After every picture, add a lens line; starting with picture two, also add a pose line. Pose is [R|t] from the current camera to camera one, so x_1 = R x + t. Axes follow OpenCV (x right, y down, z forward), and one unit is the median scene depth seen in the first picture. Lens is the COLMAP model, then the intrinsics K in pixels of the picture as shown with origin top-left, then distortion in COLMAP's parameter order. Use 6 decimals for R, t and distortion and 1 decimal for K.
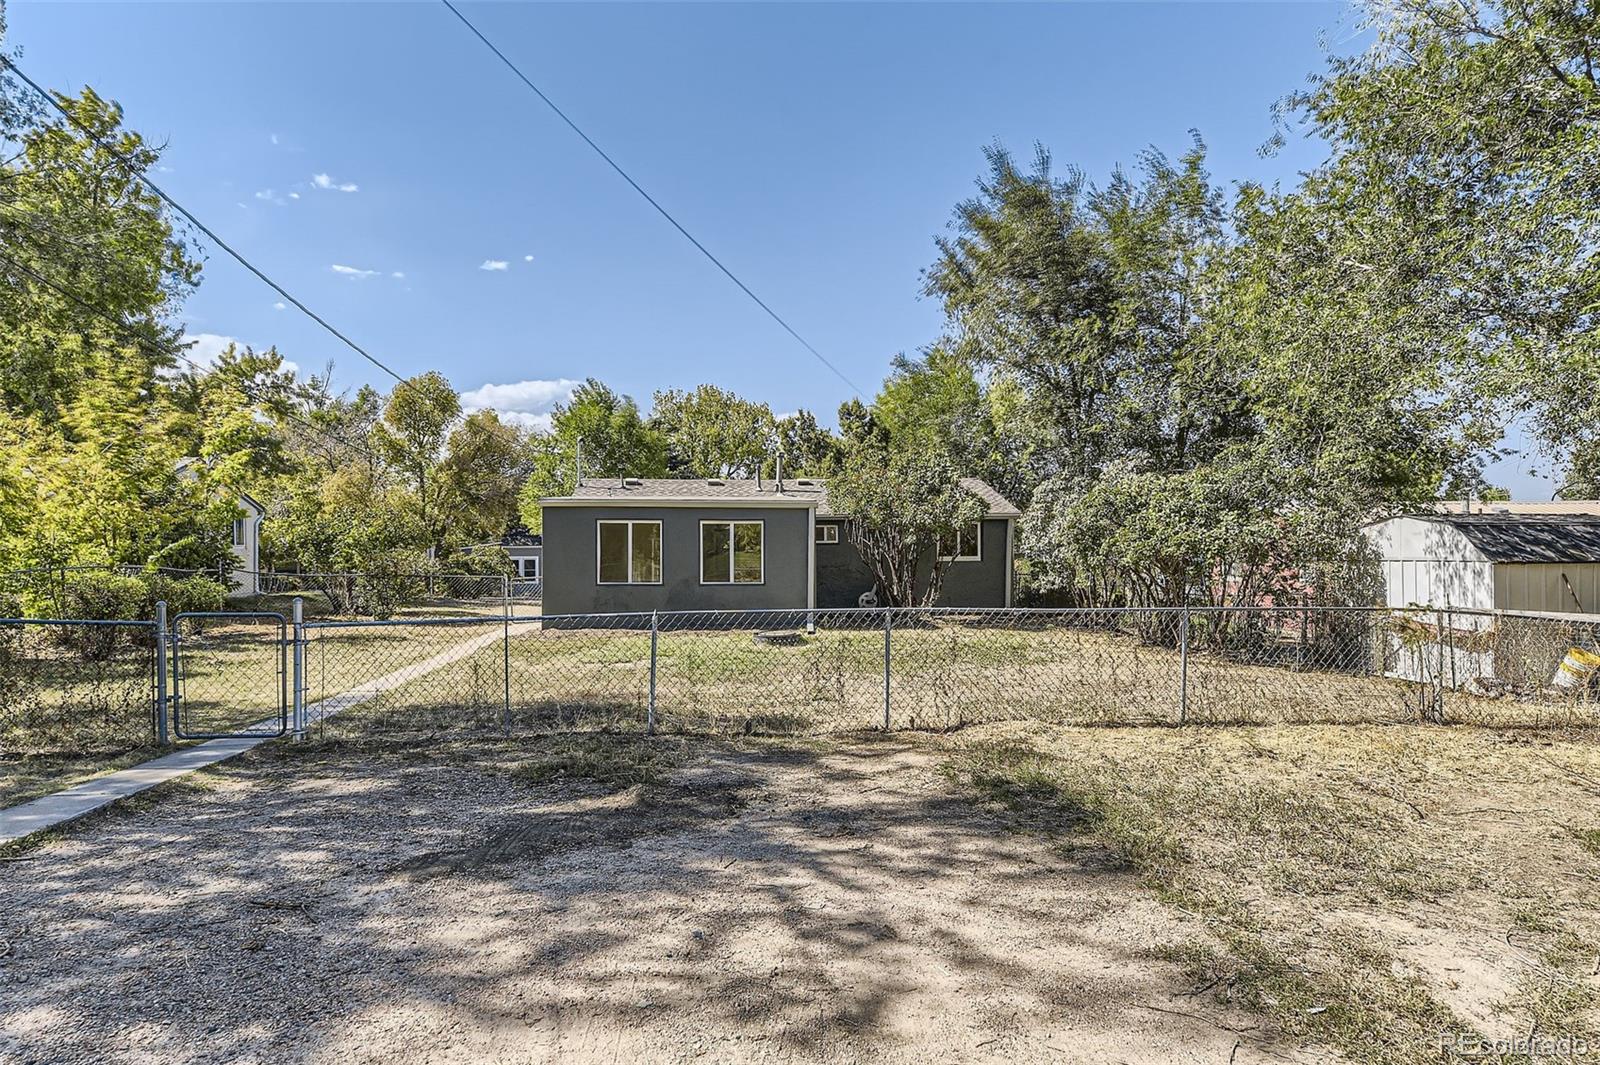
lens RADIAL K [[1004.0, 0, 800.0], [0, 1004.0, 532.5], [0, 0, 1]] dist [0.003598, -0.000057]
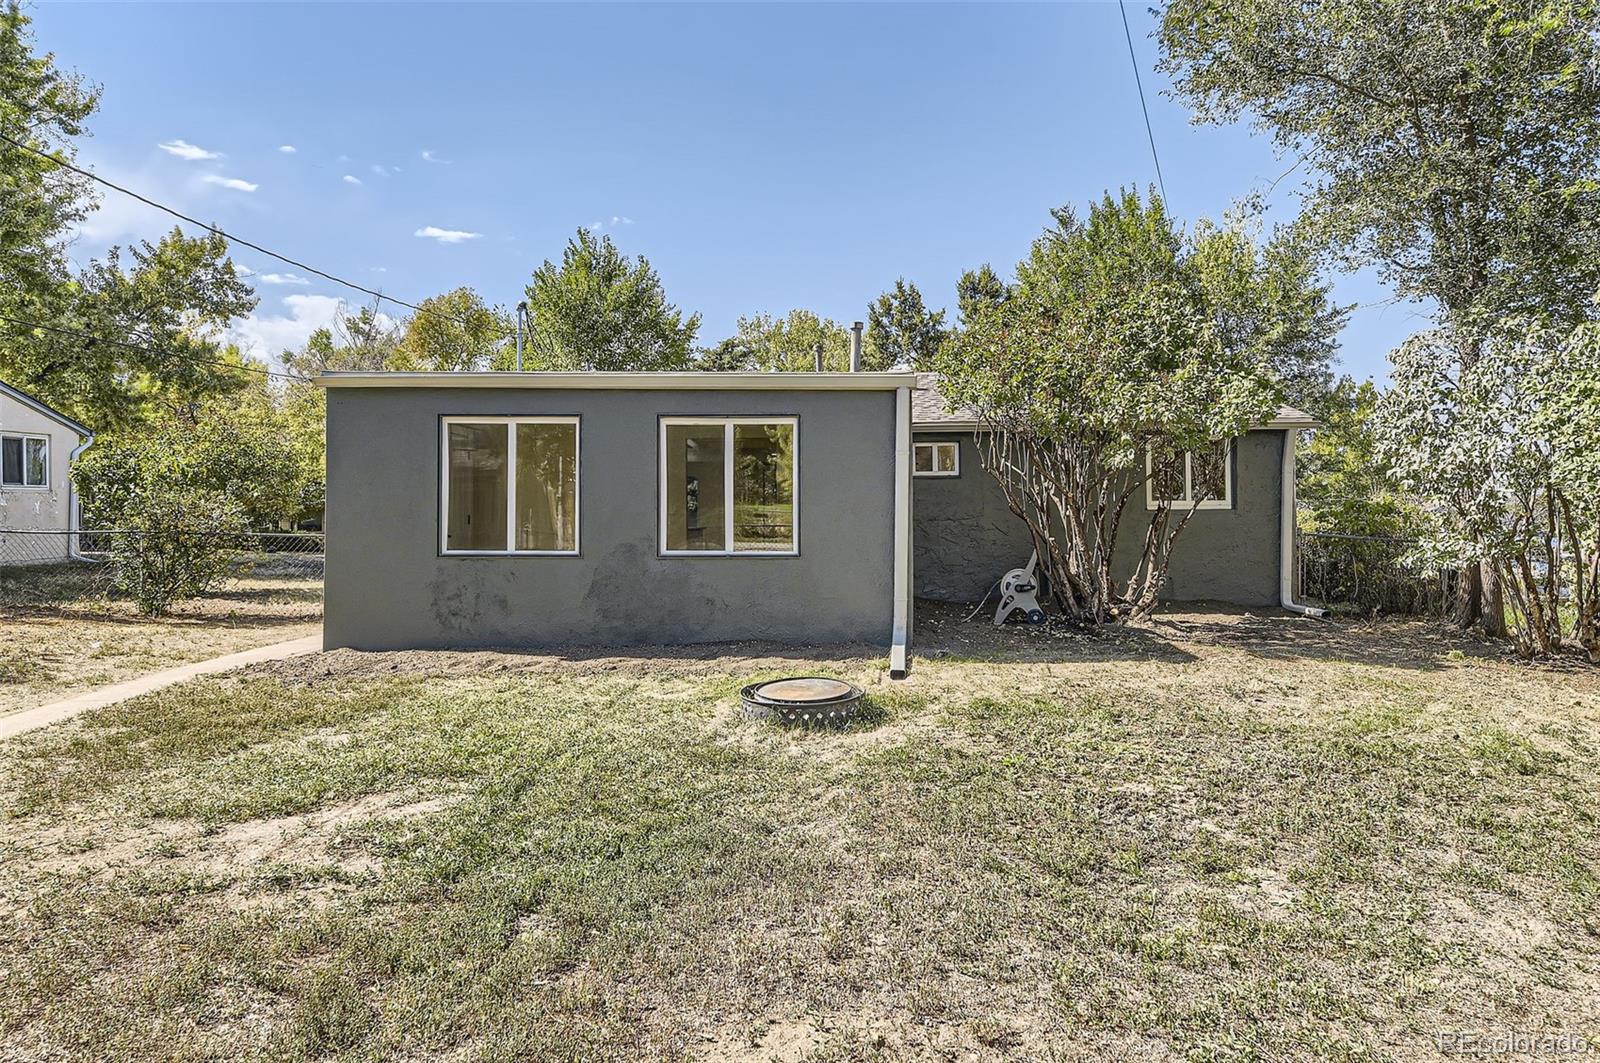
lens RADIAL K [[1004.0, 0, 800.0], [0, 1004.0, 531.5], [0, 0, 1]] dist [0.003598, -0.000057]
pose [[0.993760, 0.003085, -0.111499, 0.014322], [0.001652, 0.999101, 0.042371, 0.018853], [0.111530, -0.042290, 0.992861, 0.488960]]
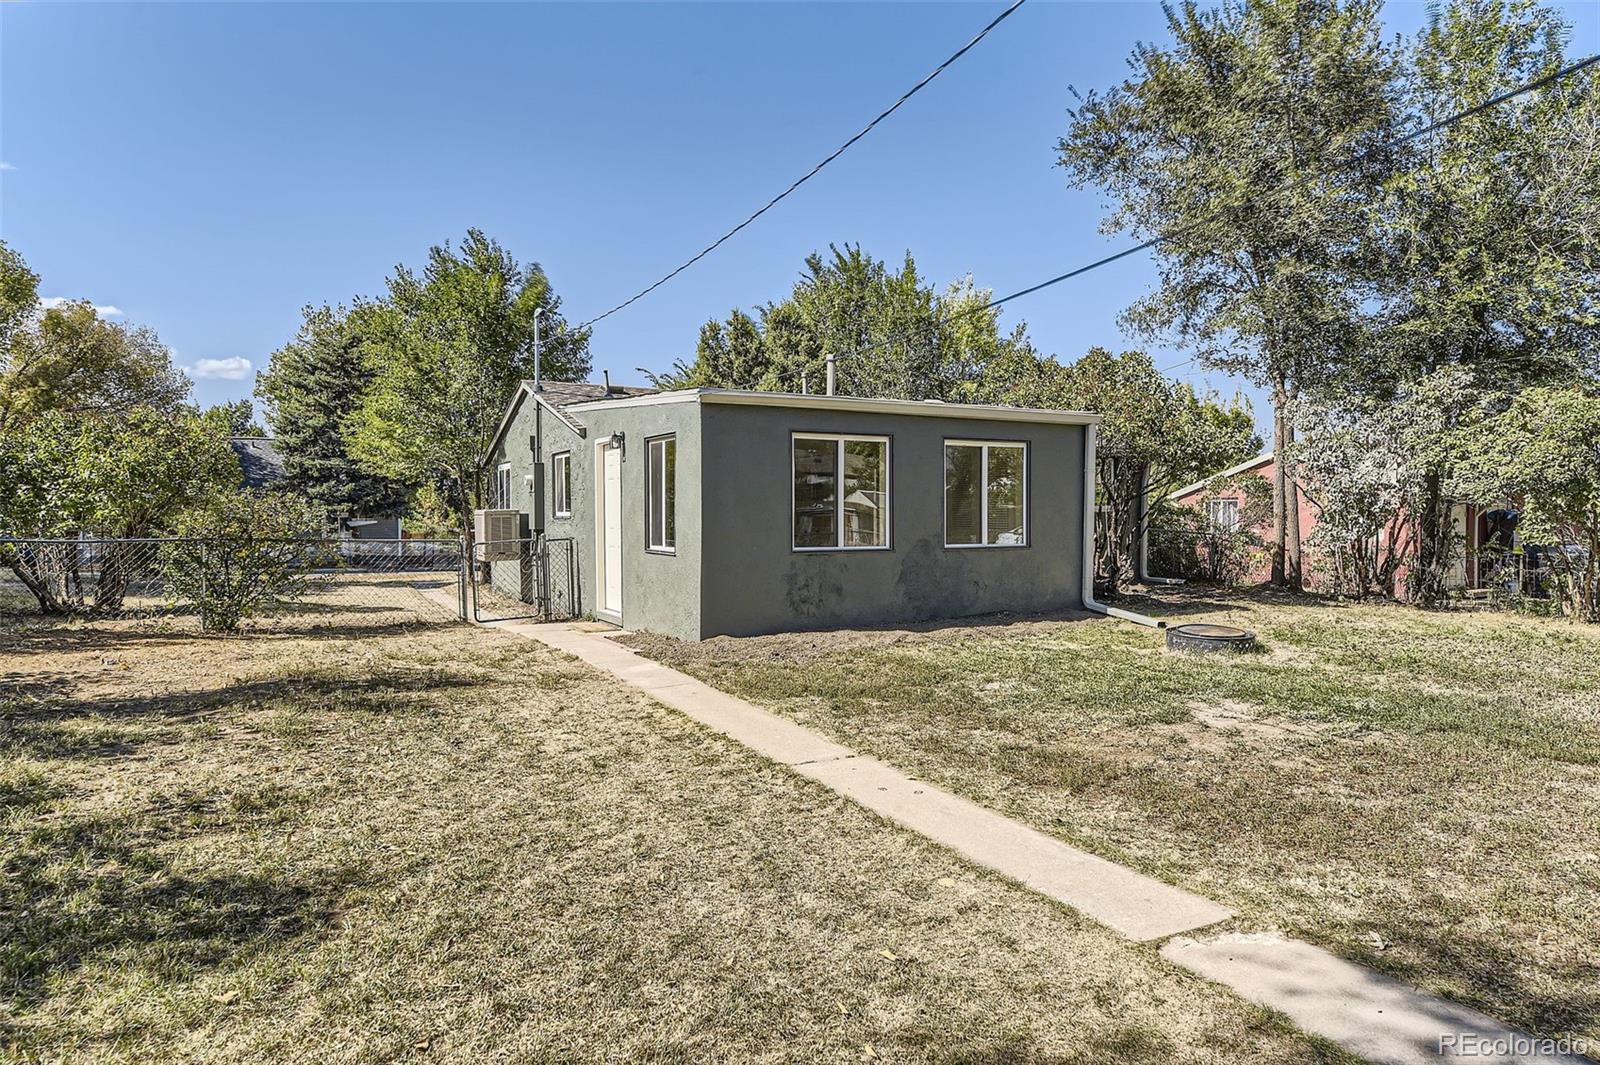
lens RADIAL K [[1004.0, 0, 800.0], [0, 1004.0, 532.5], [0, 0, 1]] dist [0.003598, -0.000057]
pose [[0.921683, -0.008525, 0.387851, -0.359762], [-0.007461, 0.999184, 0.039693, 0.017760], [-0.387873, -0.039478, 0.920867, 0.439760]]
